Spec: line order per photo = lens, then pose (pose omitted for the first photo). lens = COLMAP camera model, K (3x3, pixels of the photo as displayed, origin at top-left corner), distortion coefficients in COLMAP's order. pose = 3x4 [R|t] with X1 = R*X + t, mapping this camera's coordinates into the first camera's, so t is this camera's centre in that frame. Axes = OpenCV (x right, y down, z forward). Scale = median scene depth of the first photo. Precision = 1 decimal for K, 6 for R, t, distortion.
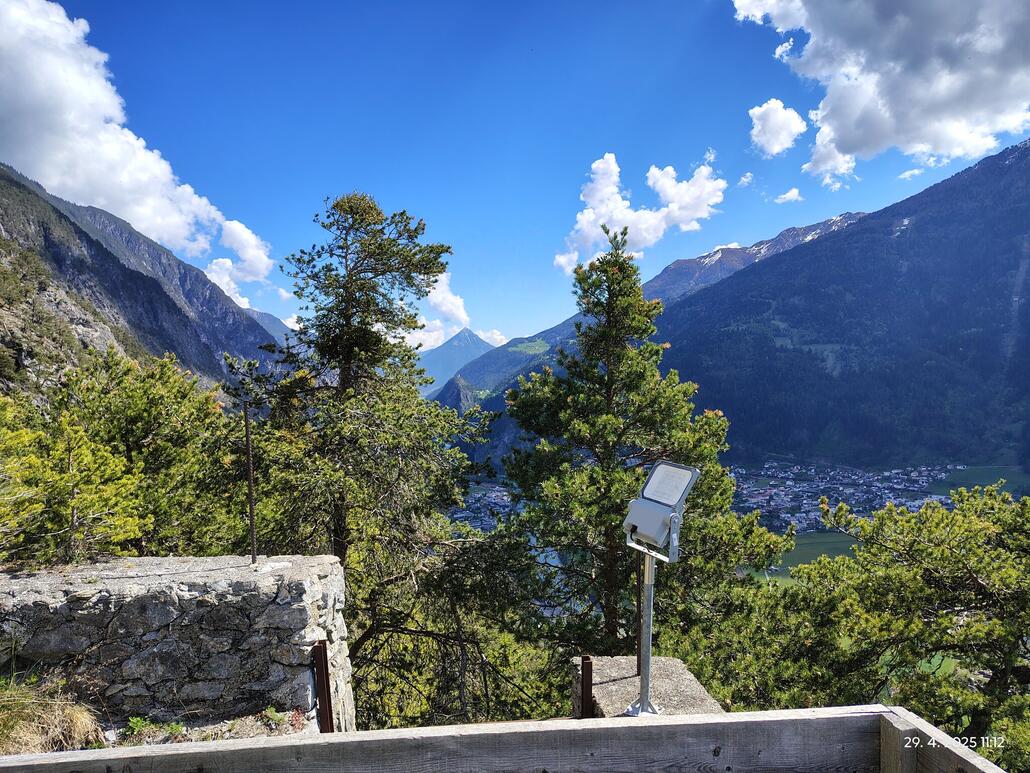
lens RADIAL K [[699.7, 0, 510.8], [0, 699.7, 386.1], [0, 0, 1]] dist [0.027599, -0.033592]
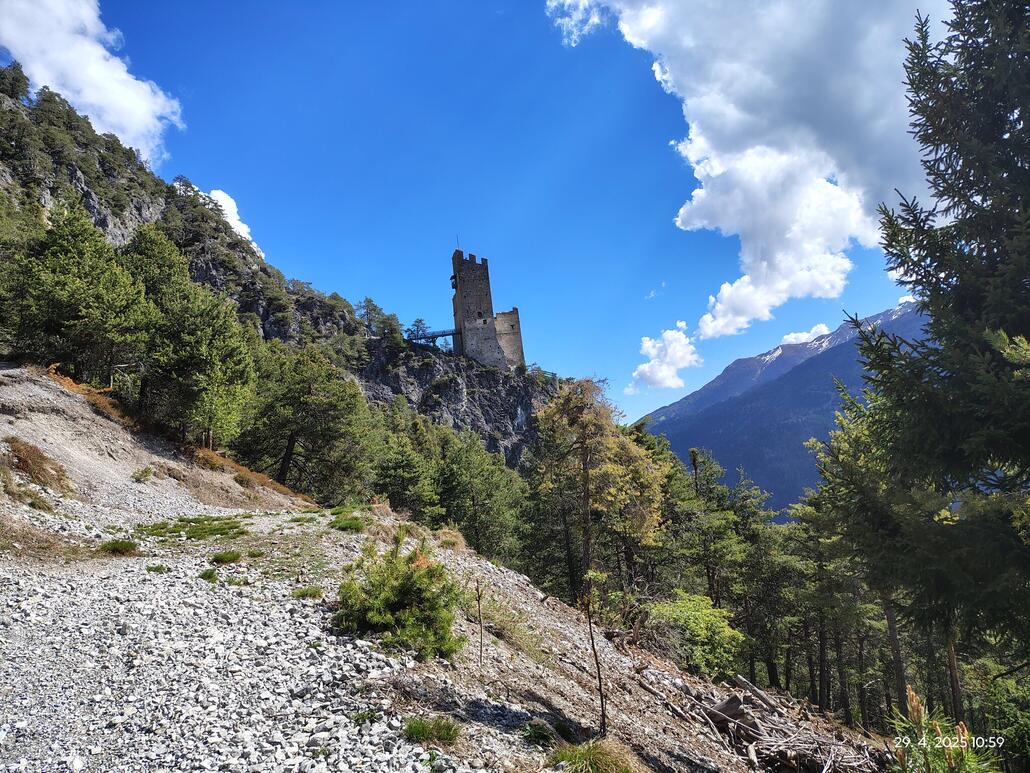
lens RADIAL K [[699.7, 0, 514.7], [0, 699.7, 386.5], [0, 0, 1]] dist [0.027599, -0.033592]
pose [[0.992965, -0.070231, -0.095328, 0.017565], [0.054385, 0.985669, -0.159685, 0.016509], [0.105177, 0.153377, 0.982554, -0.107179]]
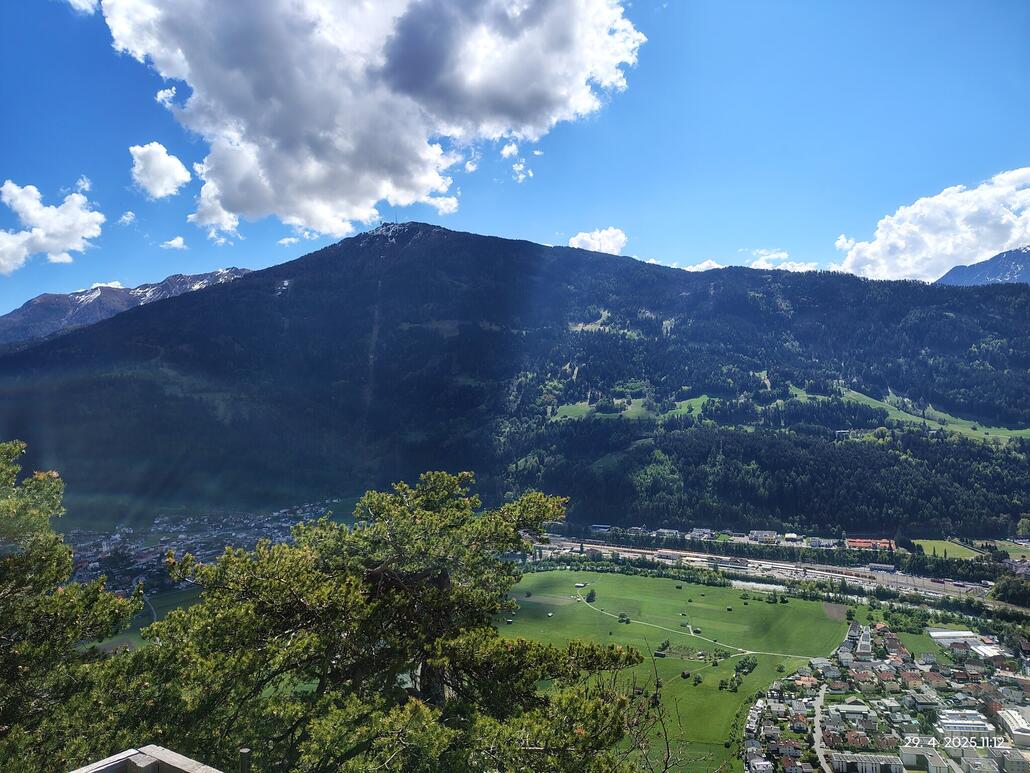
lens RADIAL K [[699.7, 0, 515.6], [0, 699.7, 389.0], [0, 0, 1]] dist [0.027599, -0.033592]
pose [[0.684258, 0.011818, 0.729144, 0.006852], [0.034755, 0.998204, -0.048795, -0.000916], [-0.728411, 0.058730, 0.682619, -0.008836]]
